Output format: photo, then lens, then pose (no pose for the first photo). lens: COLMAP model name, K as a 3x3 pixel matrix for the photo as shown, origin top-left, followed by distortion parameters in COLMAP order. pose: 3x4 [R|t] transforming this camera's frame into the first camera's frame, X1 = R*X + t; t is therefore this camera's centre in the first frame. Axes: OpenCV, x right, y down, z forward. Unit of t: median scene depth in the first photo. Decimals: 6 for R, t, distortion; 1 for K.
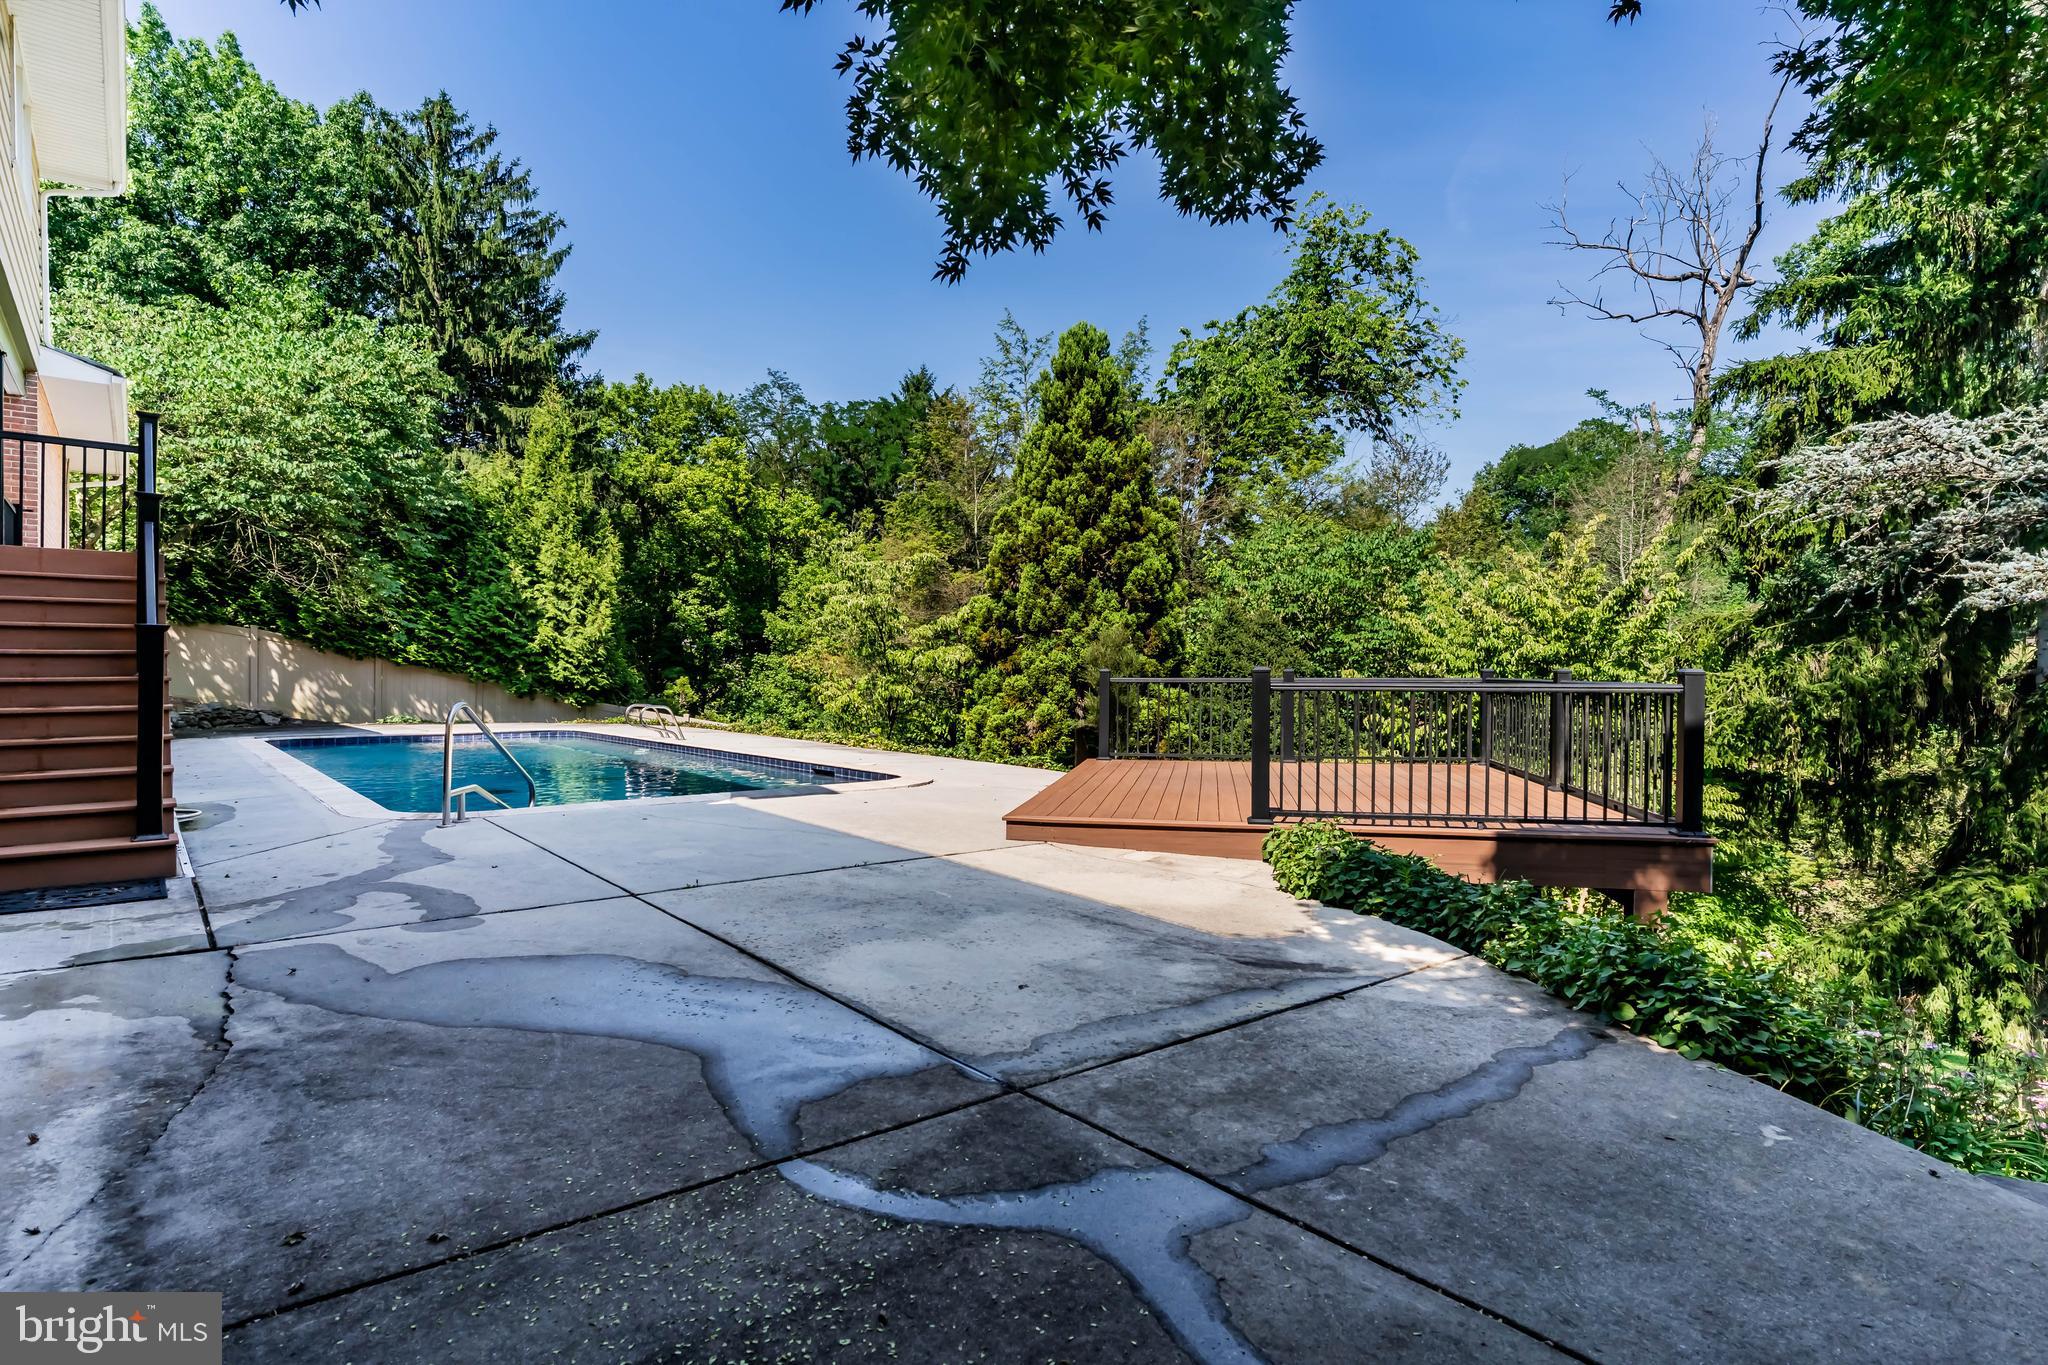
lens RADIAL K [[1047.6, 0, 1022.3], [0, 1047.6, 683.2], [0, 0, 1]] dist [-0.013179, -0.000276]
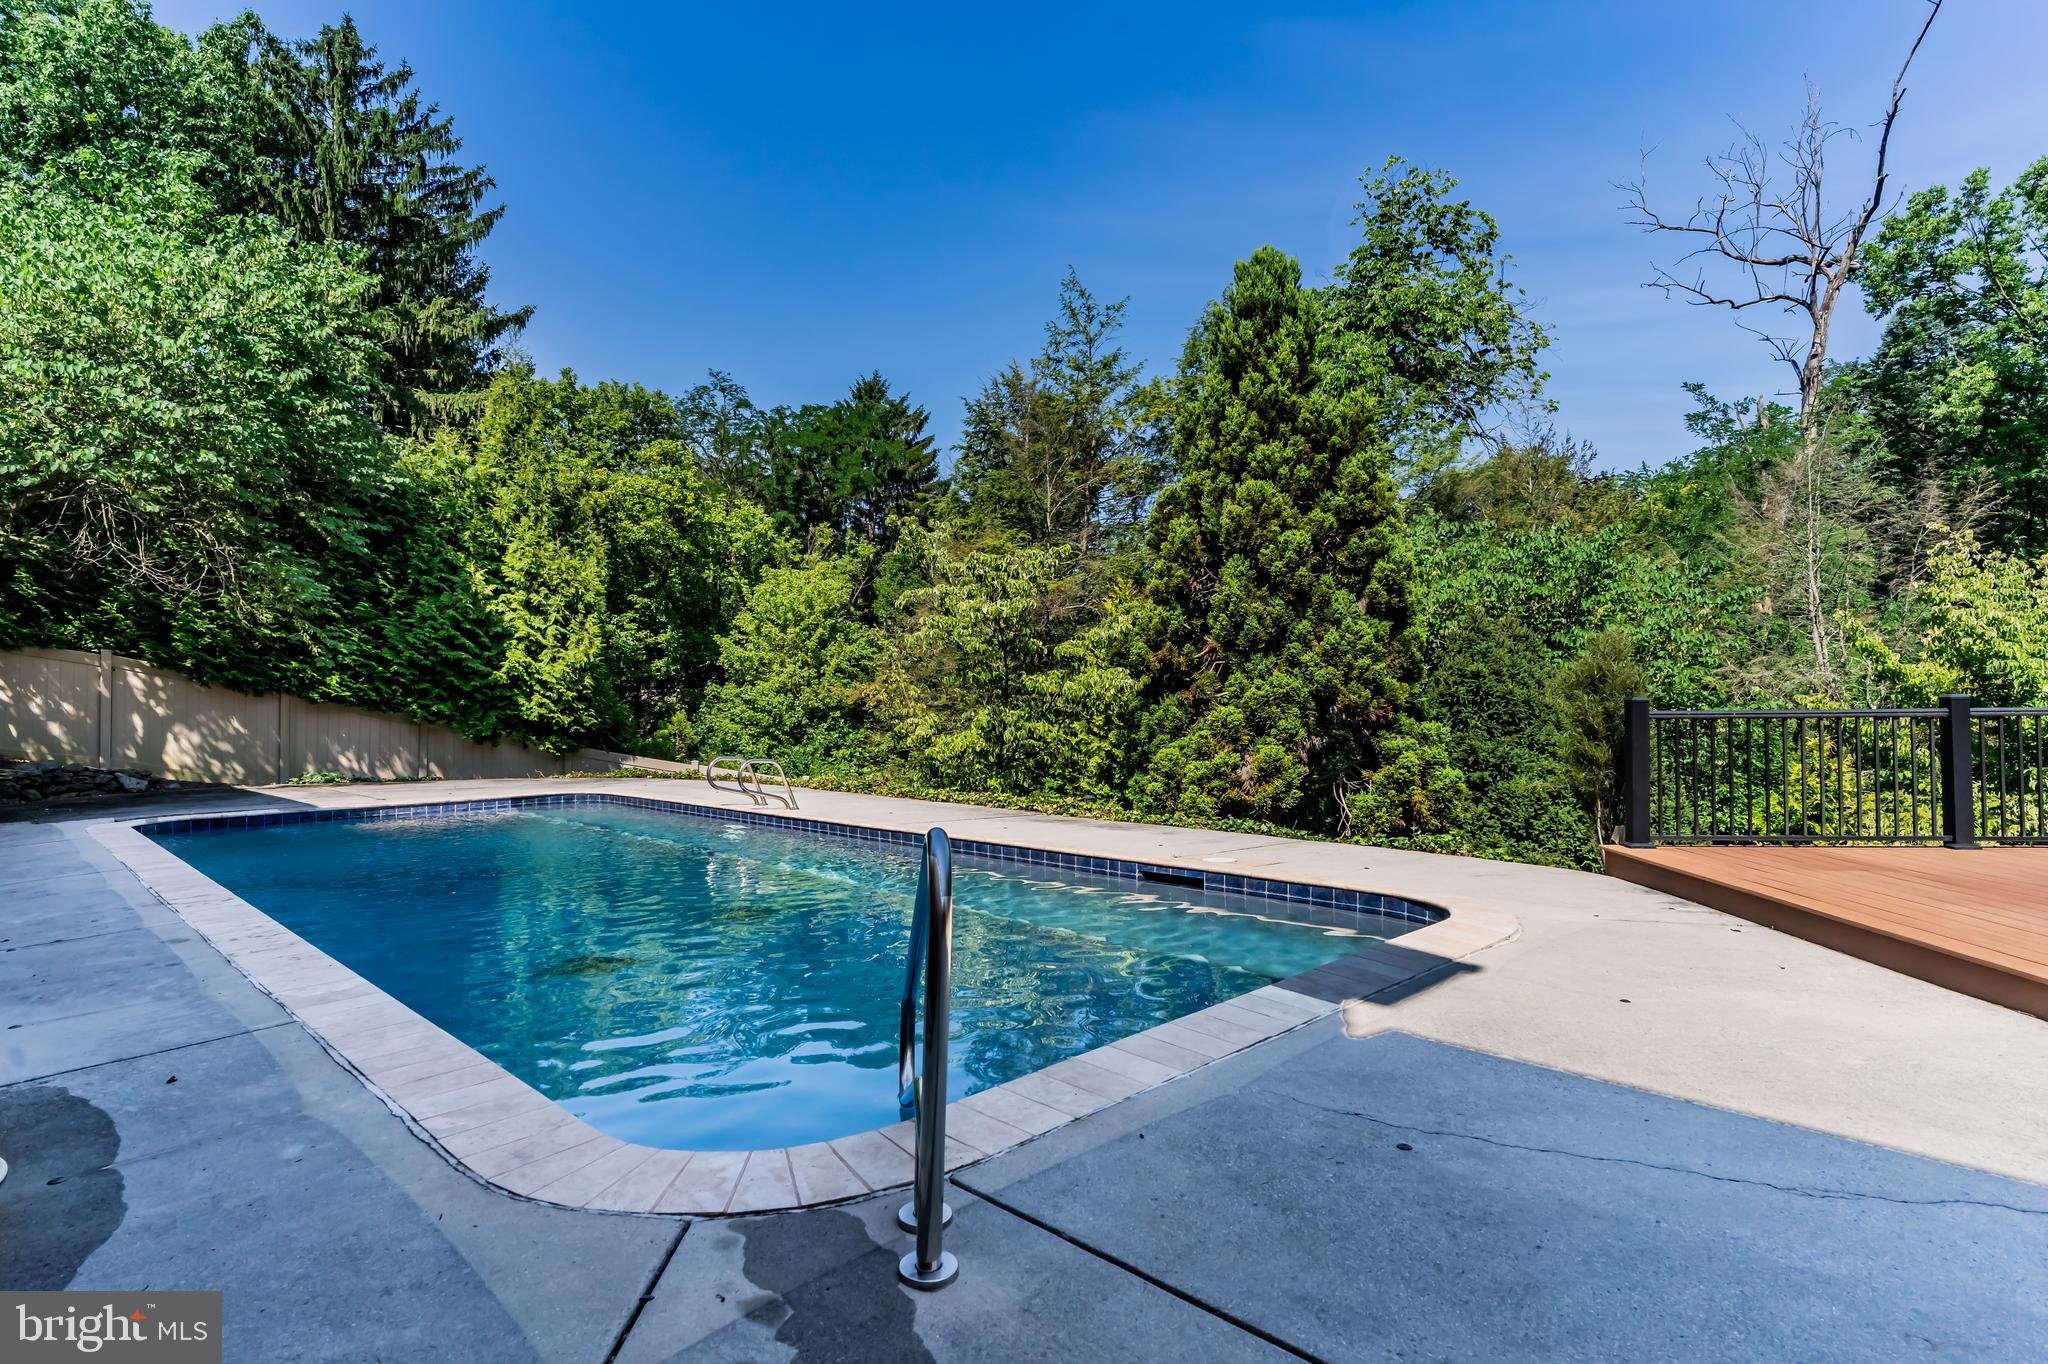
lens RADIAL K [[1047.6, 0, 1014.2], [0, 1047.6, 685.6], [0, 0, 1]] dist [-0.013179, -0.000276]
pose [[0.995903, -0.010587, 0.089802, -0.159356], [0.012809, 0.999625, -0.024203, -0.004976], [-0.089512, 0.025254, 0.995666, 0.207159]]
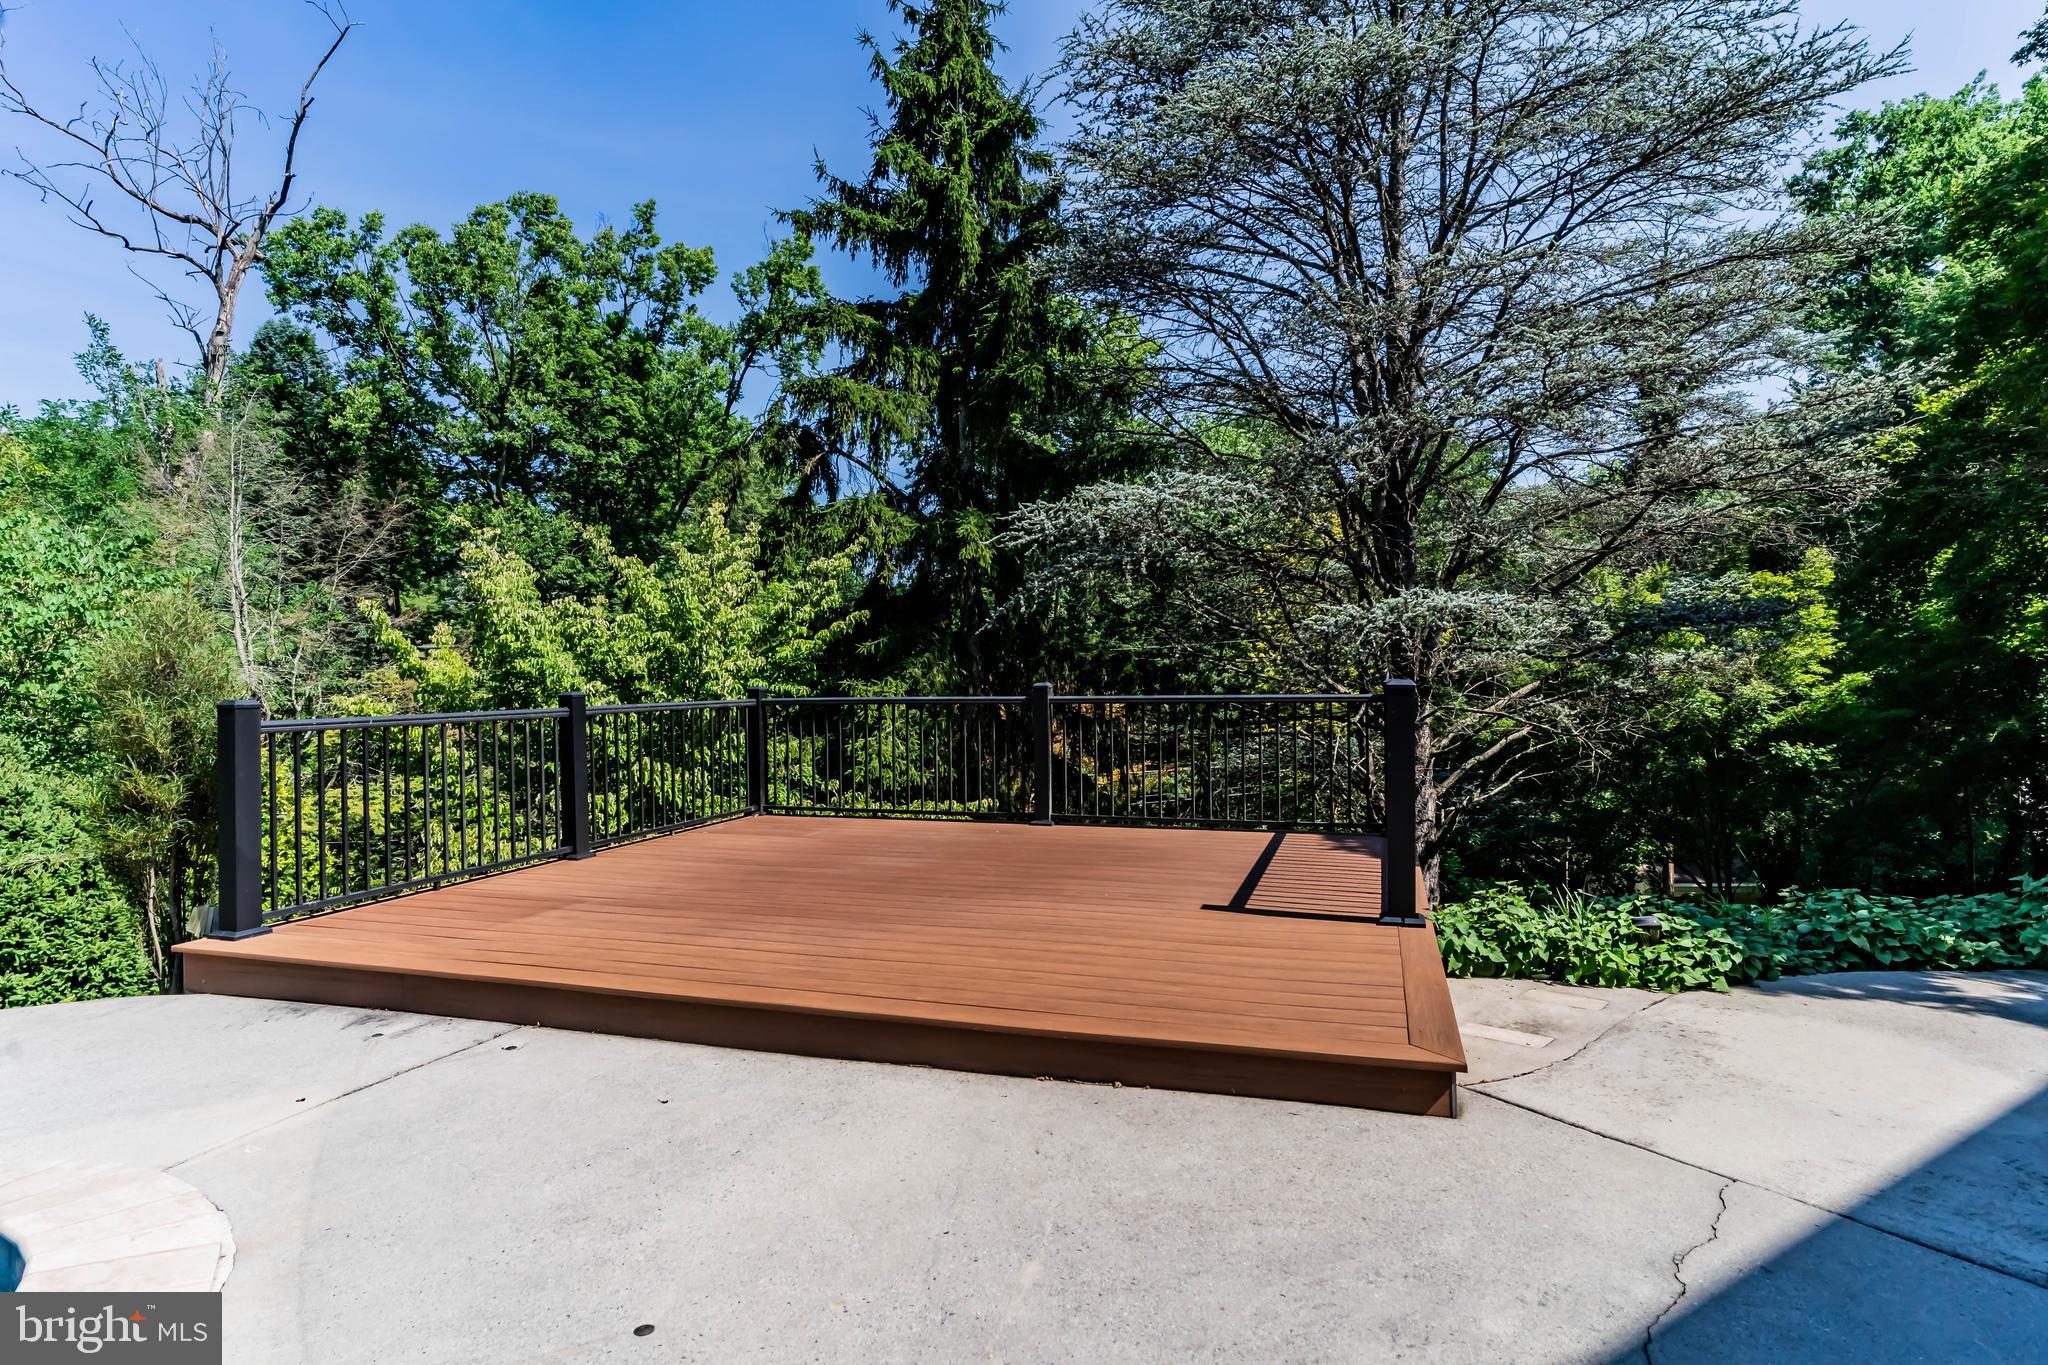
lens RADIAL K [[1047.6, 0, 1016.6], [0, 1047.6, 688.3], [0, 0, 1]] dist [-0.013179, -0.000276]
pose [[0.139459, -0.016858, 0.990084, -0.128793], [0.029302, 0.999487, 0.012891, -0.006635], [-0.989794, 0.027214, 0.139882, 0.300708]]
